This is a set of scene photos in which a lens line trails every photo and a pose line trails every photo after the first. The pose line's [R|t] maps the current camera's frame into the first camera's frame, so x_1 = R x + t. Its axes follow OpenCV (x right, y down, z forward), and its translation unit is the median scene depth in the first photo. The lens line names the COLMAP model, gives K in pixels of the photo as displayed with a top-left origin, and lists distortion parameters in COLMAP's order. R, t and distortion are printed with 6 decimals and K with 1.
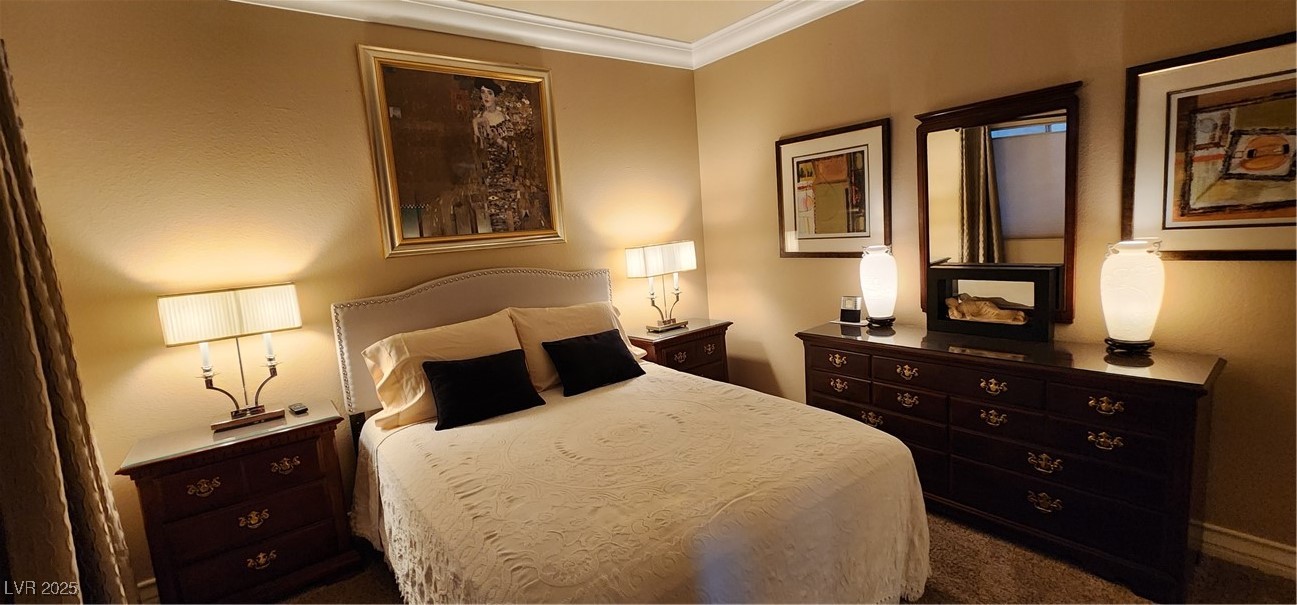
lens RADIAL K [[533.8, 0, 647.3], [0, 533.8, 294.2], [0, 0, 1]] dist [0.000502, 0.000162]
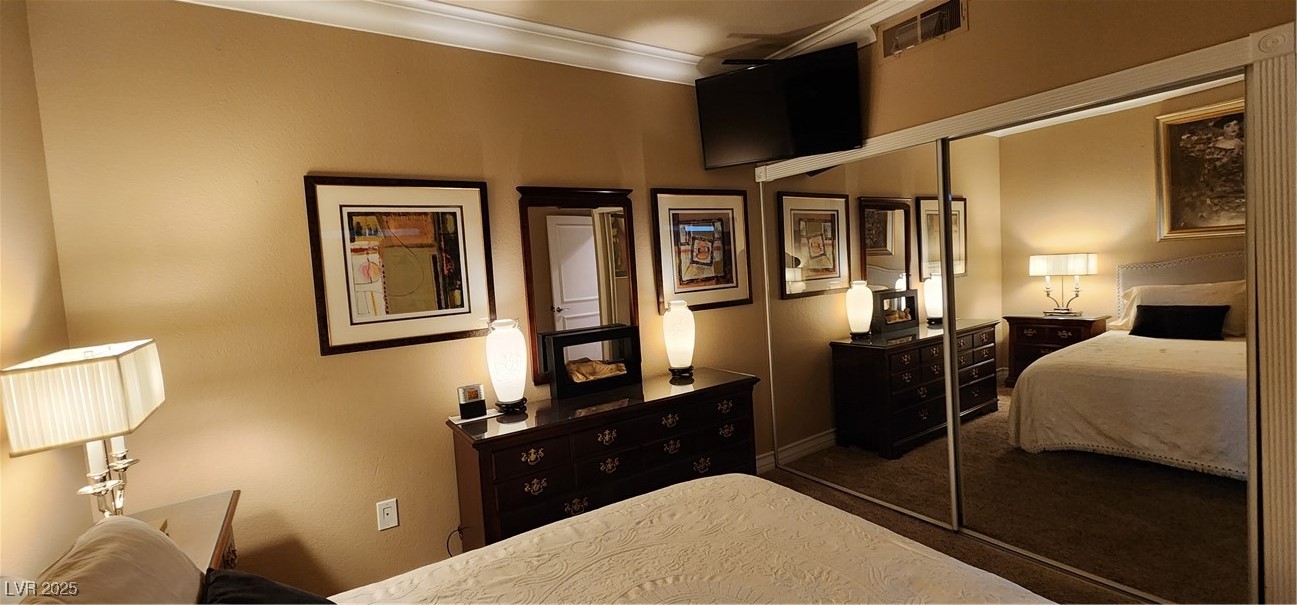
lens RADIAL K [[533.8, 0, 647.3], [0, 533.8, 294.2], [0, 0, 1]] dist [0.000502, 0.000162]
pose [[0.096211, 0.037911, 0.994639, -0.403744], [0.196804, 0.978822, -0.056345, -0.033277], [-0.975711, 0.201170, 0.086713, 0.648350]]
